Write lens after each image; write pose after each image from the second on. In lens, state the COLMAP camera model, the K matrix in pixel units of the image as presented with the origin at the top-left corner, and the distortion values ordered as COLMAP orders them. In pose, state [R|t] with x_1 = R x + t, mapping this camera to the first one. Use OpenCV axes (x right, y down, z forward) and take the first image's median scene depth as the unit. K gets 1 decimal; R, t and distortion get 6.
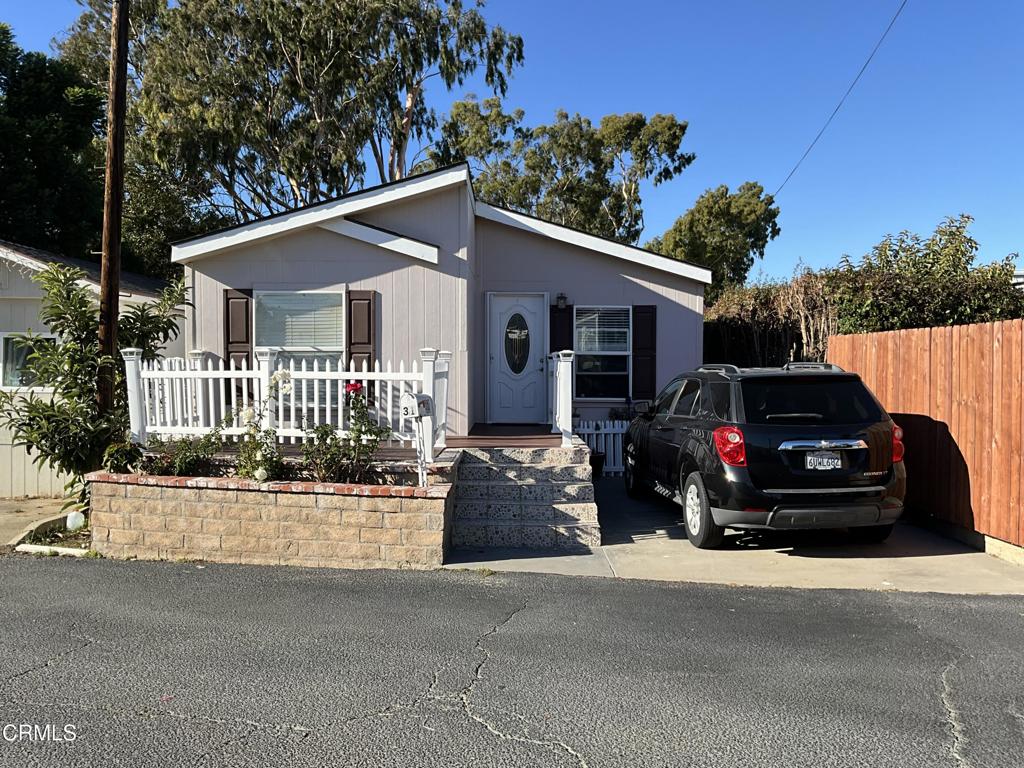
lens RADIAL K [[846.6, 0, 512.0], [0, 846.6, 384.0], [0, 0, 1]] dist [0.078100, -0.149224]
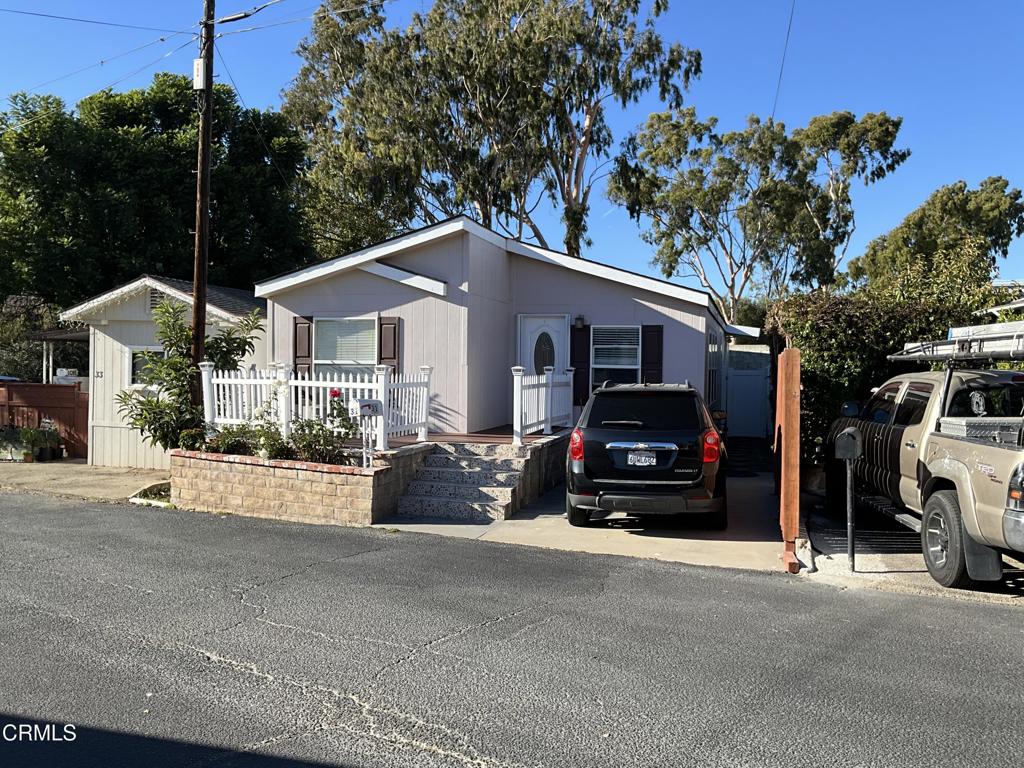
lens RADIAL K [[846.6, 0, 512.0], [0, 846.6, 384.0], [0, 0, 1]] dist [0.078100, -0.149224]
pose [[0.963372, 0.016496, -0.267660, 0.352357], [-0.017745, 0.999840, -0.002250, -0.010042], [0.267580, 0.006917, 0.963511, -0.182866]]
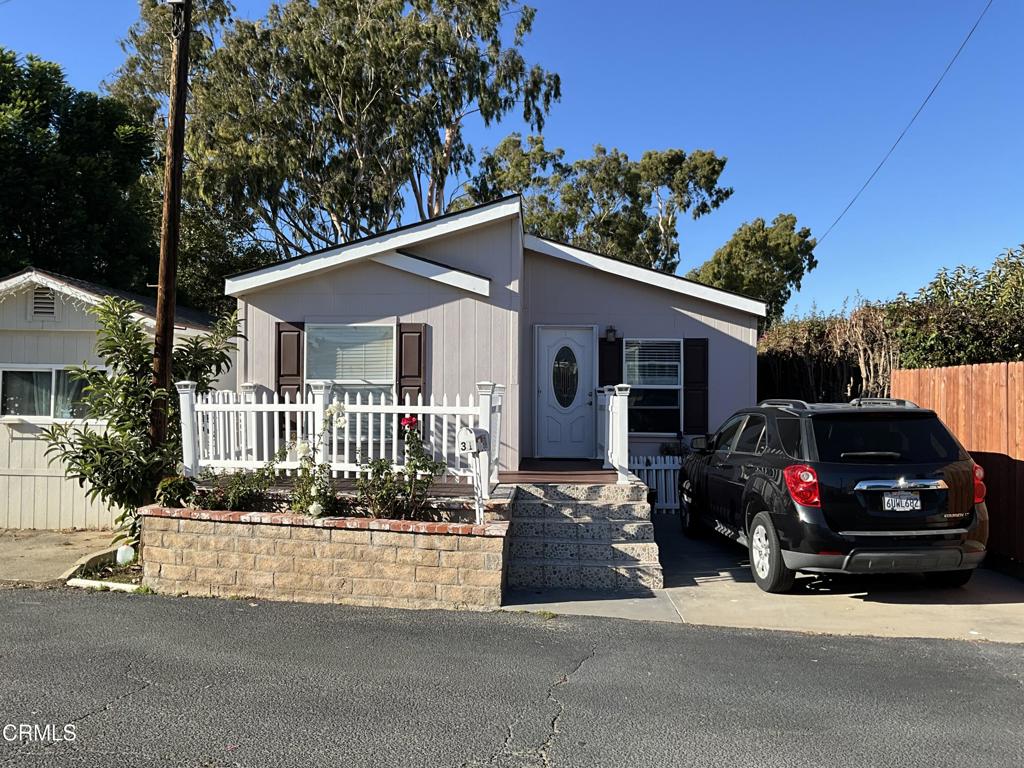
lens RADIAL K [[846.6, 0, 512.0], [0, 846.6, 384.0], [0, 0, 1]] dist [0.078100, -0.149224]
pose [[0.999259, 0.003267, -0.038354, -0.023185], [-0.004744, 0.999248, -0.038487, -0.001710], [0.038199, 0.038640, 0.998523, 0.017568]]
